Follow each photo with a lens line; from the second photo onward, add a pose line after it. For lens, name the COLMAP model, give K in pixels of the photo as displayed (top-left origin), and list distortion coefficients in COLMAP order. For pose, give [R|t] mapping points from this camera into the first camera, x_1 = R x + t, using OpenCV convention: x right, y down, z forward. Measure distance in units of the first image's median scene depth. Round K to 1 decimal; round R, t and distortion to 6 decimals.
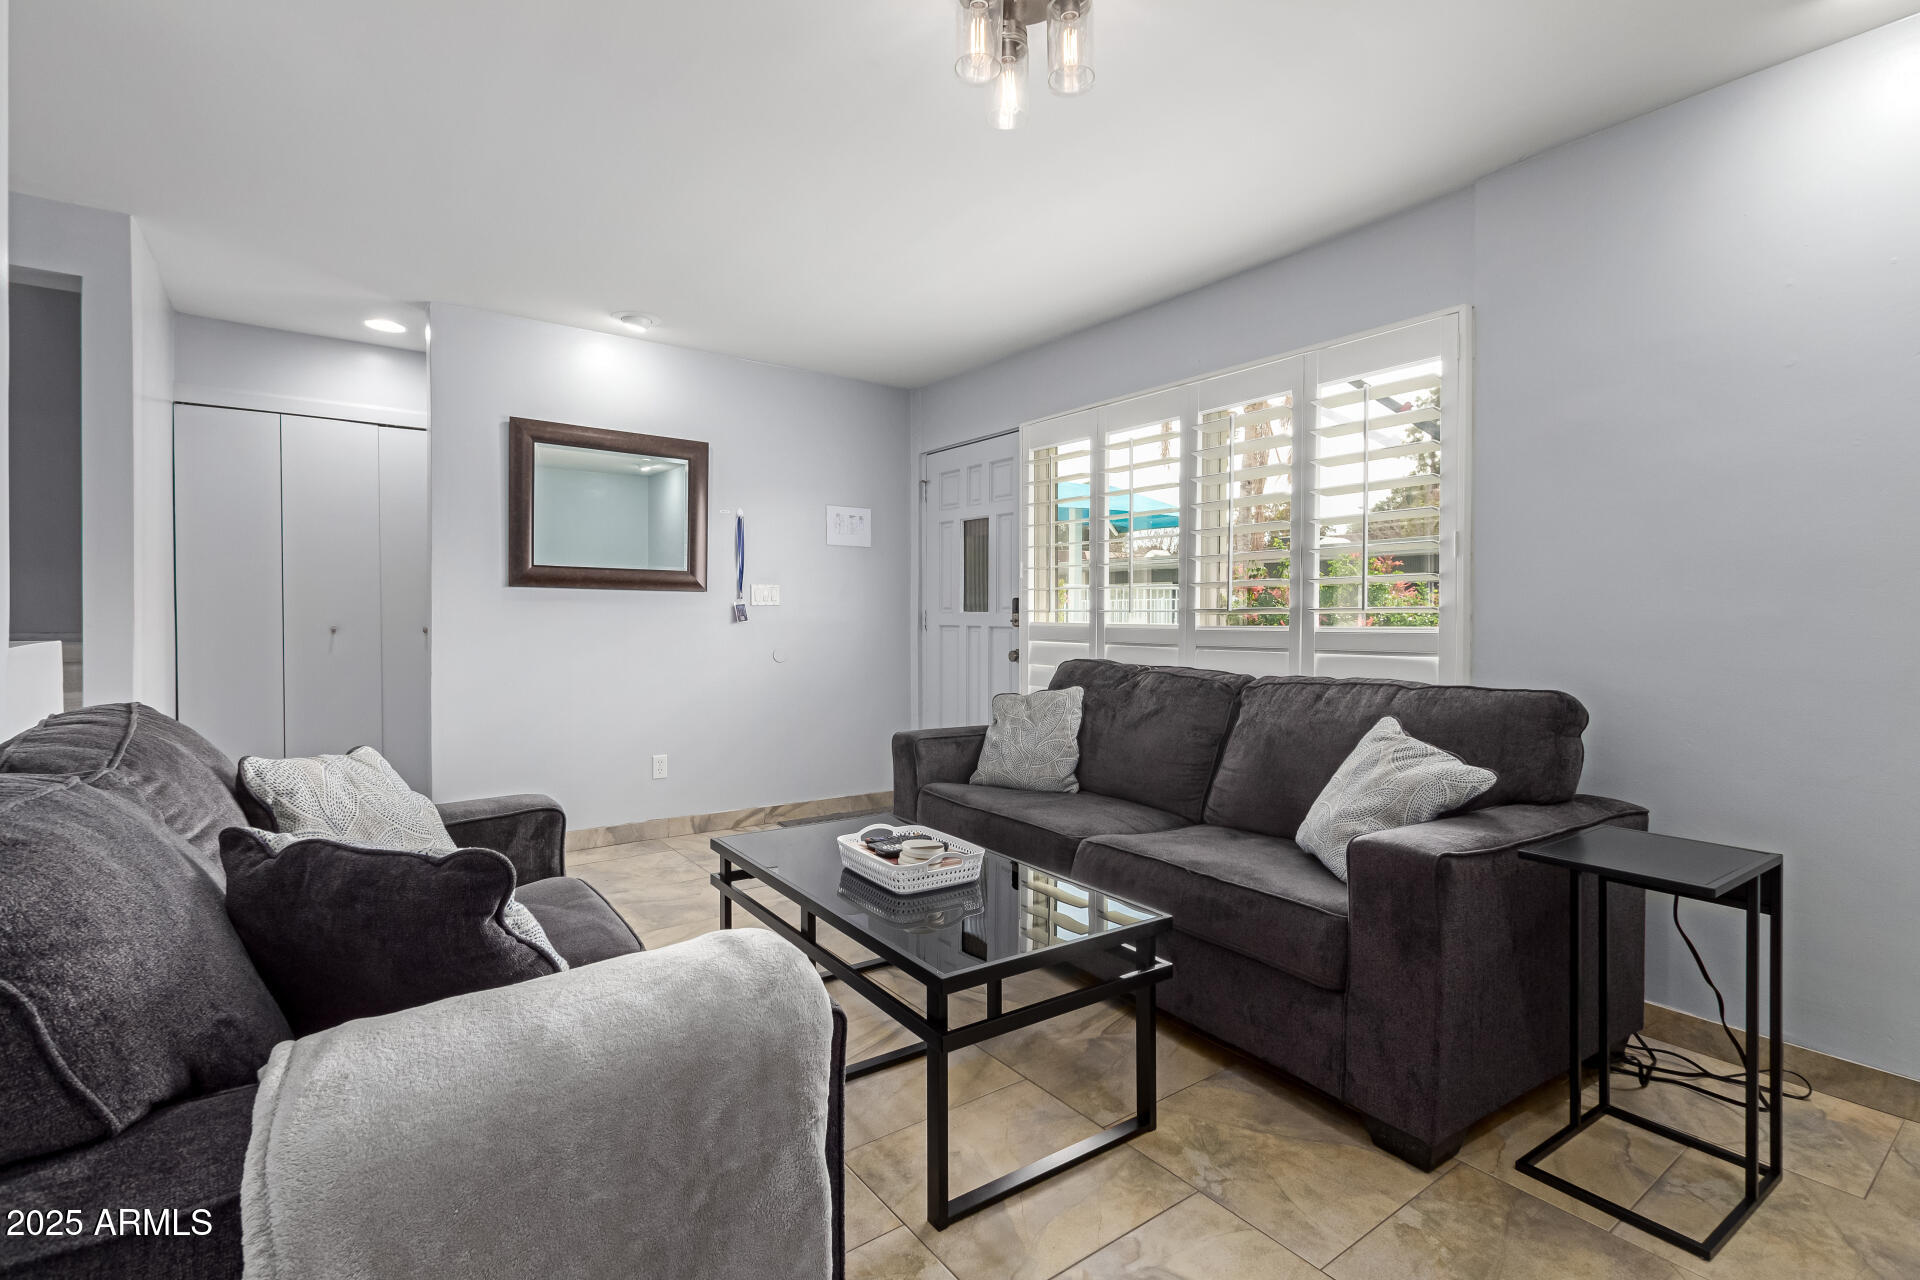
lens RADIAL K [[888.0, 0, 969.2], [0, 888.0, 624.3], [0, 0, 1]] dist [0.001139, 0.000287]
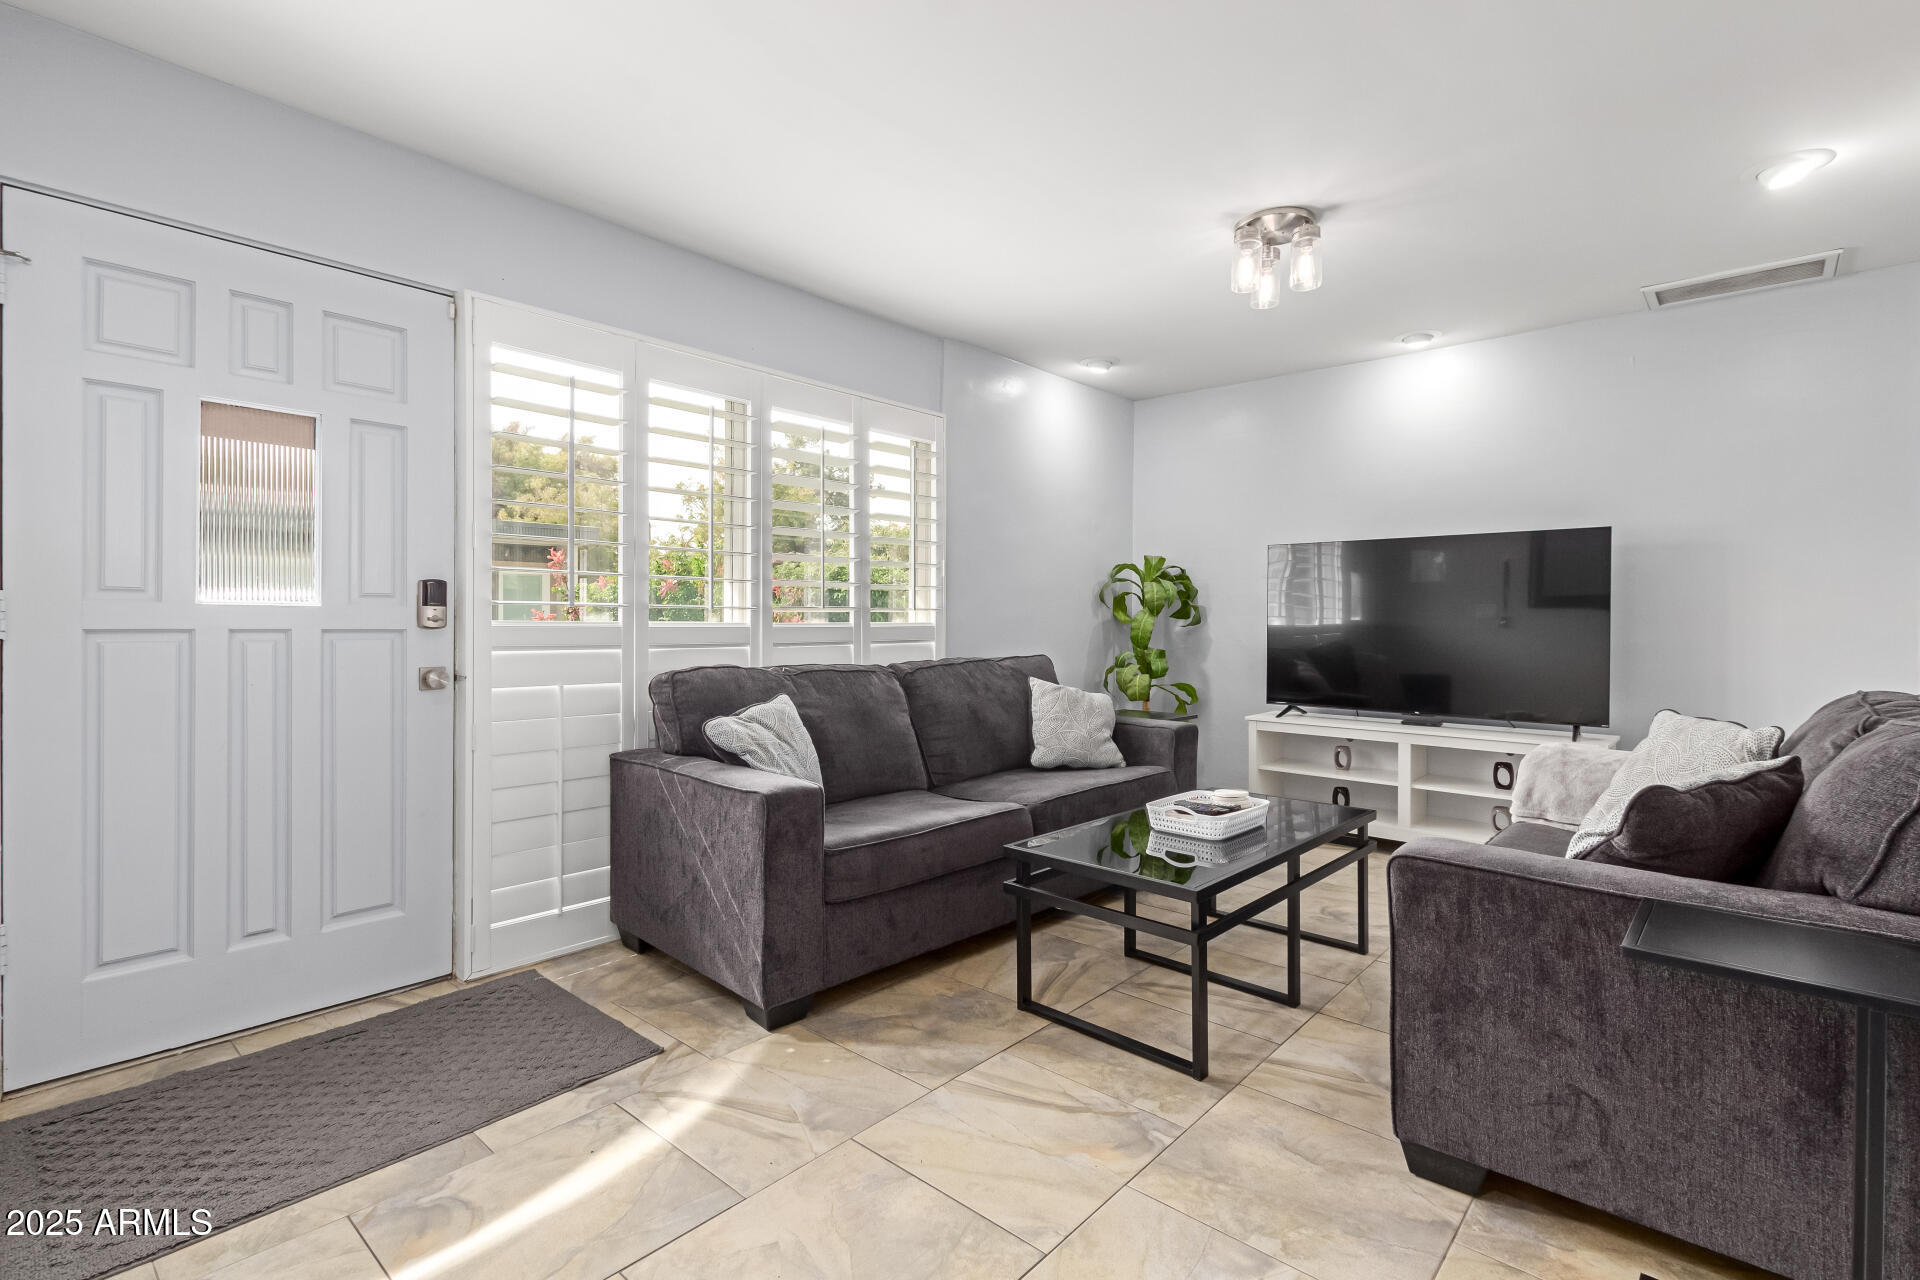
lens RADIAL K [[888.0, 0, 969.2], [0, 888.0, 624.3], [0, 0, 1]] dist [0.001139, 0.000287]
pose [[-0.215082, -0.017180, 0.976445, -0.739201], [-0.004164, 0.999852, 0.016675, -0.014416], [-0.976587, -0.000479, -0.215122, 0.975473]]
